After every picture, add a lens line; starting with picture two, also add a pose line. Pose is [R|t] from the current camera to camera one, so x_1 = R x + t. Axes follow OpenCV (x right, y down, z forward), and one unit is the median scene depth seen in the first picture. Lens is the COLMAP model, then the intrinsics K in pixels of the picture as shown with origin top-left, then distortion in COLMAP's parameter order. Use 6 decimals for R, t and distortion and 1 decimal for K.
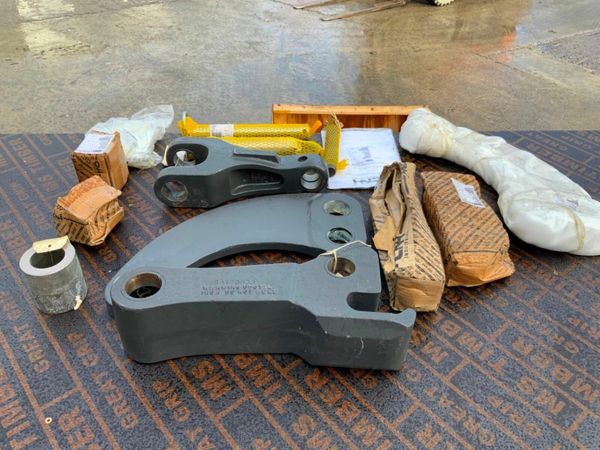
lens RADIAL K [[494.5, 0, 300.0], [0, 494.5, 225.0], [0, 0, 1]] dist [0.063590, -0.137072]
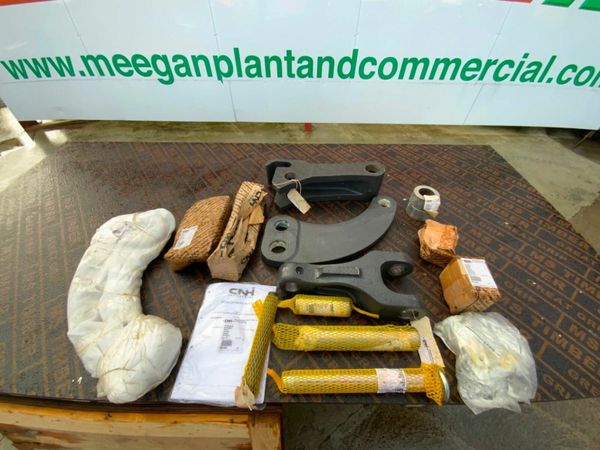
lens RADIAL K [[241.4, 0, 297.9], [0, 241.4, 225.2], [0, 0, 1]] dist [0.010699, -0.000143]
pose [[-0.996073, -0.086995, 0.016462, 0.011350], [0.009695, 0.077643, 0.996934, -0.868505], [-0.088006, 0.993178, -0.076494, 1.140007]]
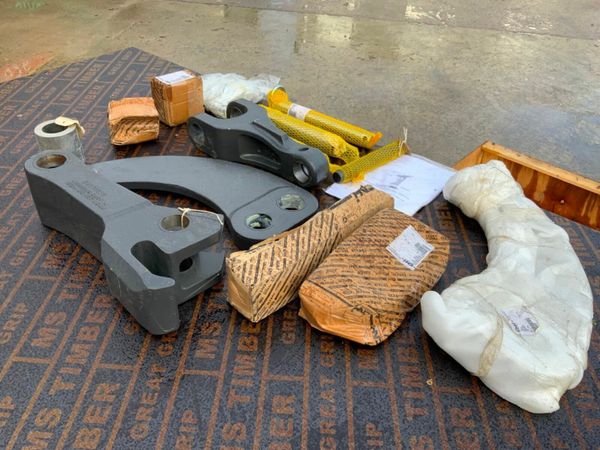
lens RADIAL K [[494.5, 0, 300.0], [0, 494.5, 225.0], [0, 0, 1]] dist [0.063590, -0.137072]
pose [[0.730809, 0.418393, -0.539319, 0.724803], [-0.444079, 0.891473, 0.089833, -0.102933], [0.518374, 0.173849, 0.837296, 0.240457]]
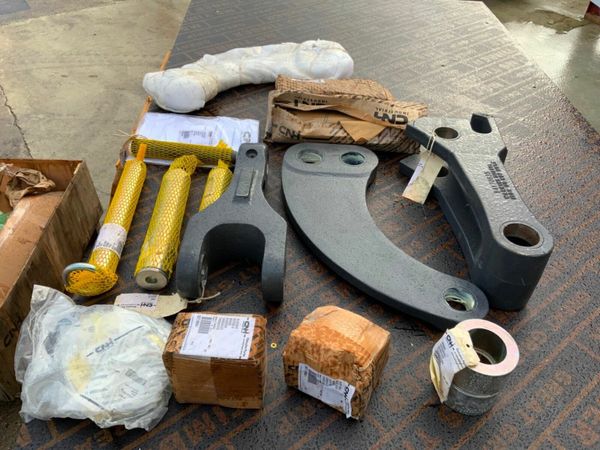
lens RADIAL K [[494.5, 0, 300.0], [0, 494.5, 225.0], [0, 0, 1]] dist [0.063590, -0.137072]
pose [[0.049353, -0.690988, 0.721179, -0.855836], [0.605303, 0.595042, 0.528708, -0.567796], [-0.794463, 0.410439, 0.447625, 0.725169]]
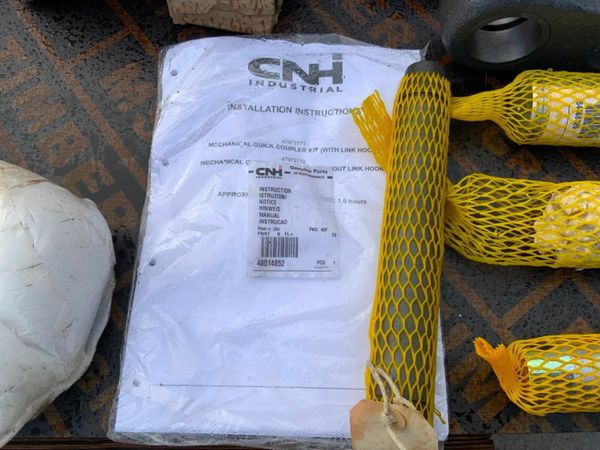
lens RADIAL K [[494.5, 0, 300.0], [0, 494.5, 225.0], [0, 0, 1]] dist [0.063590, -0.137072]
pose [[-0.997792, -0.065245, -0.012405, 0.171514], [0.012296, -0.365043, 0.930910, -0.533847], [-0.065265, 0.928702, 0.365039, 1.270754]]
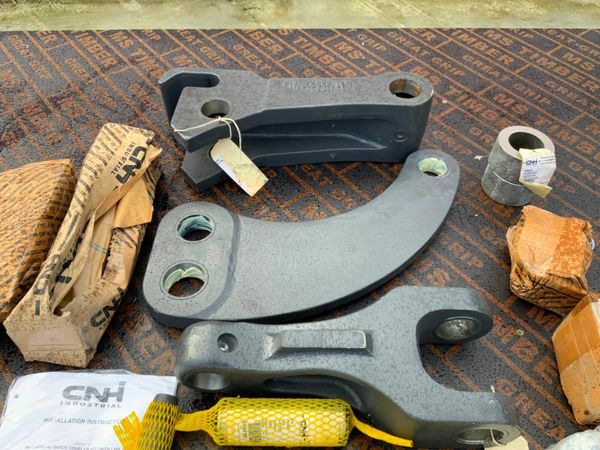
lens RADIAL K [[494.5, 0, 300.0], [0, 494.5, 225.0], [0, 0, 1]] dist [0.063590, -0.137072]
pose [[-0.997680, -0.060133, -0.031914, -0.054980], [-0.033316, 0.022453, 0.999193, -0.771191], [-0.059368, 0.997938, -0.024405, 1.083708]]
